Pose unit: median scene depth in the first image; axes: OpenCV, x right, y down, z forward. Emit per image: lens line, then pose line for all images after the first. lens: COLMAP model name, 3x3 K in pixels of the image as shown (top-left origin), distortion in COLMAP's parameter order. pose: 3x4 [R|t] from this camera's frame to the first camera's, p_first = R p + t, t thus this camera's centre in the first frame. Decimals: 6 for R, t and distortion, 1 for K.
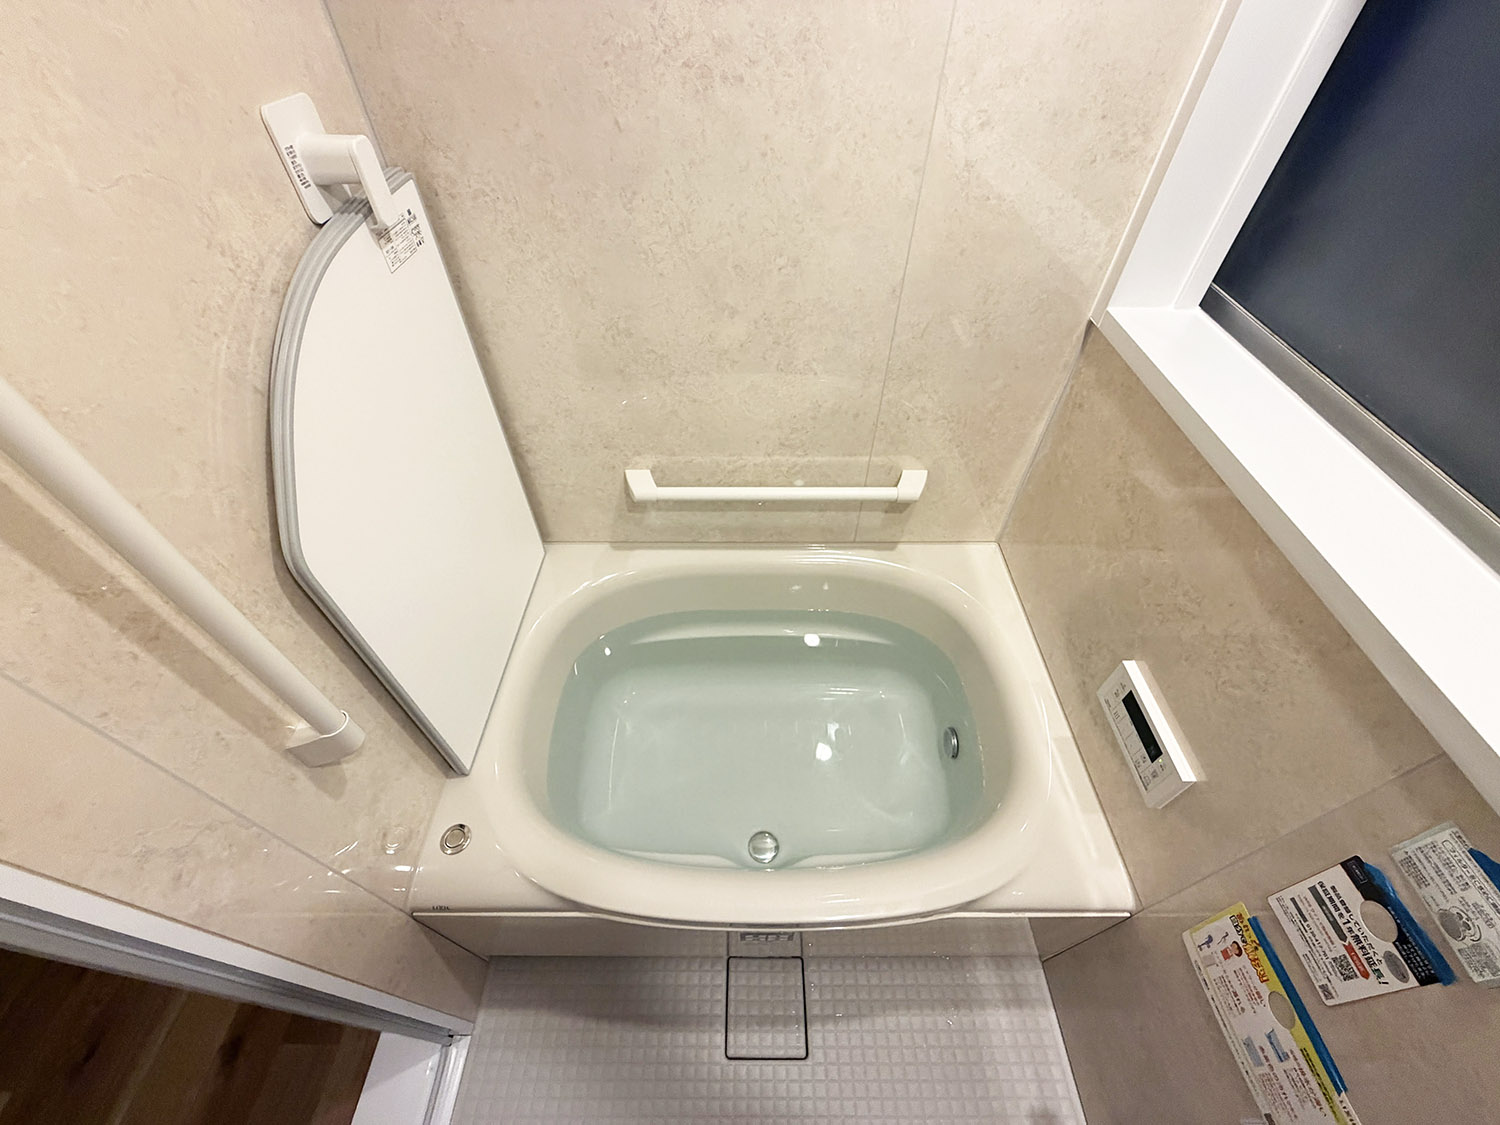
lens RADIAL K [[602.6, 0, 748.5], [0, 602.6, 576.3], [0, 0, 1]] dist [0.000827, 0.000156]
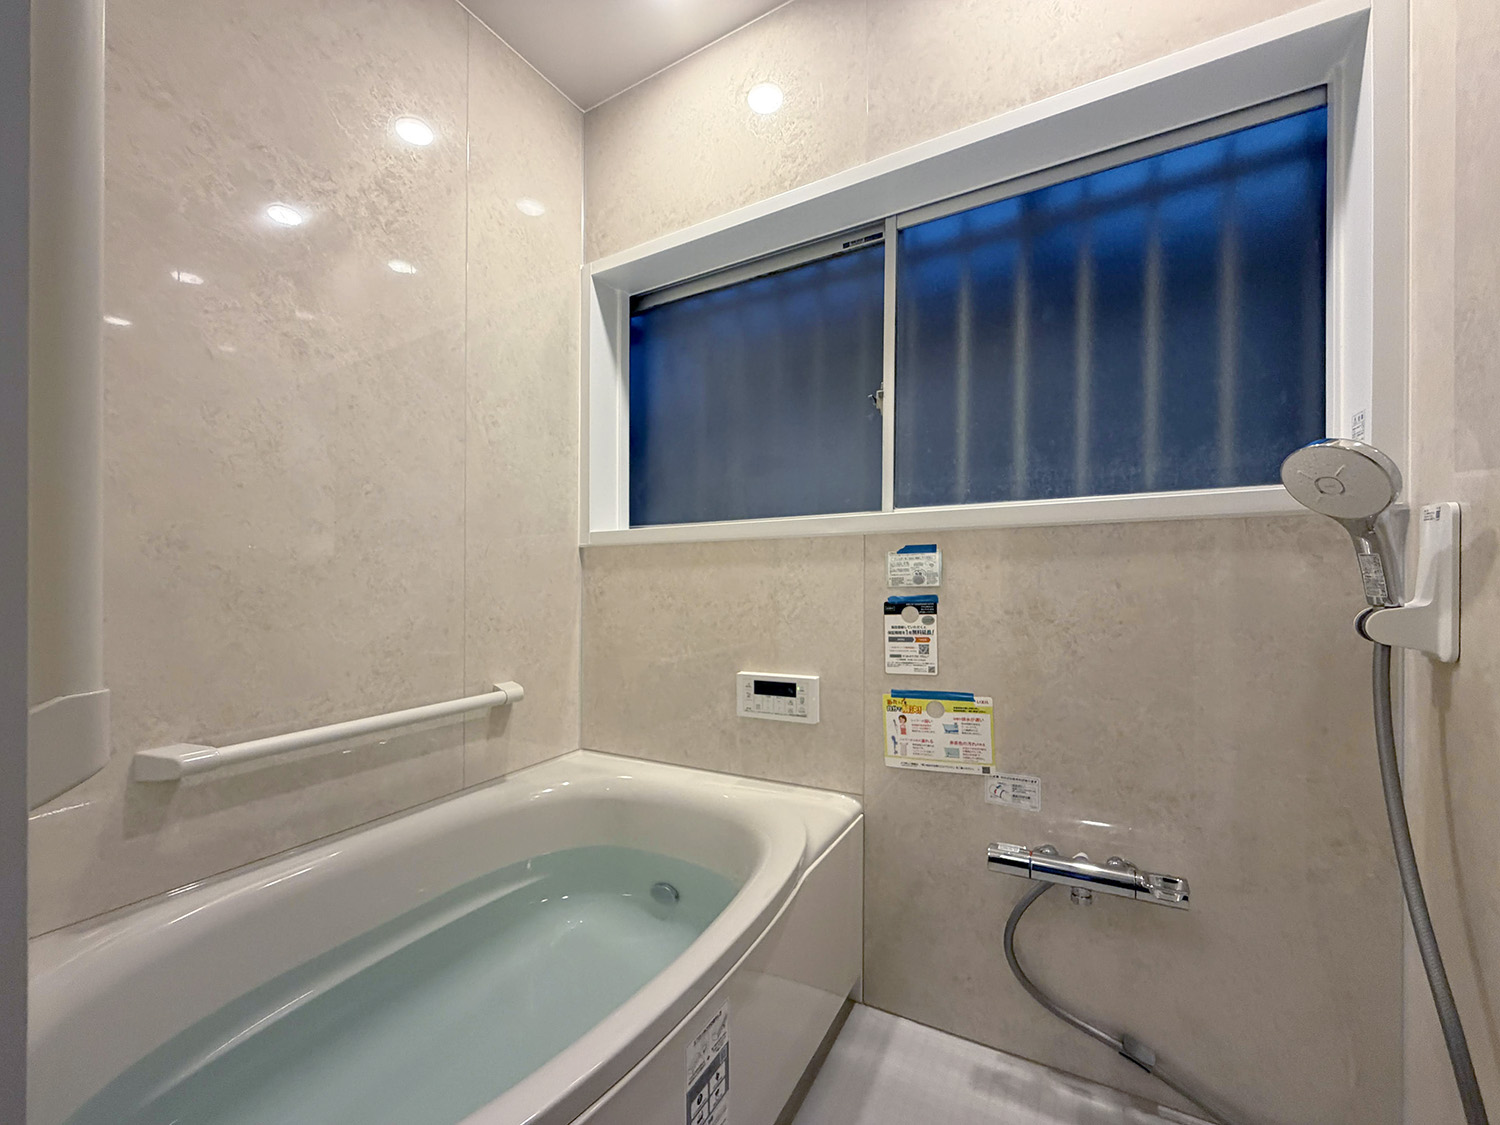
lens RADIAL K [[602.6, 0, 748.5], [0, 602.6, 576.3], [0, 0, 1]] dist [0.000827, 0.000156]
pose [[0.503394, 0.000381, 0.864057, -0.591094], [0.642242, 0.668809, -0.374460, 0.516952], [-0.578032, 0.743434, 0.336429, 0.300326]]
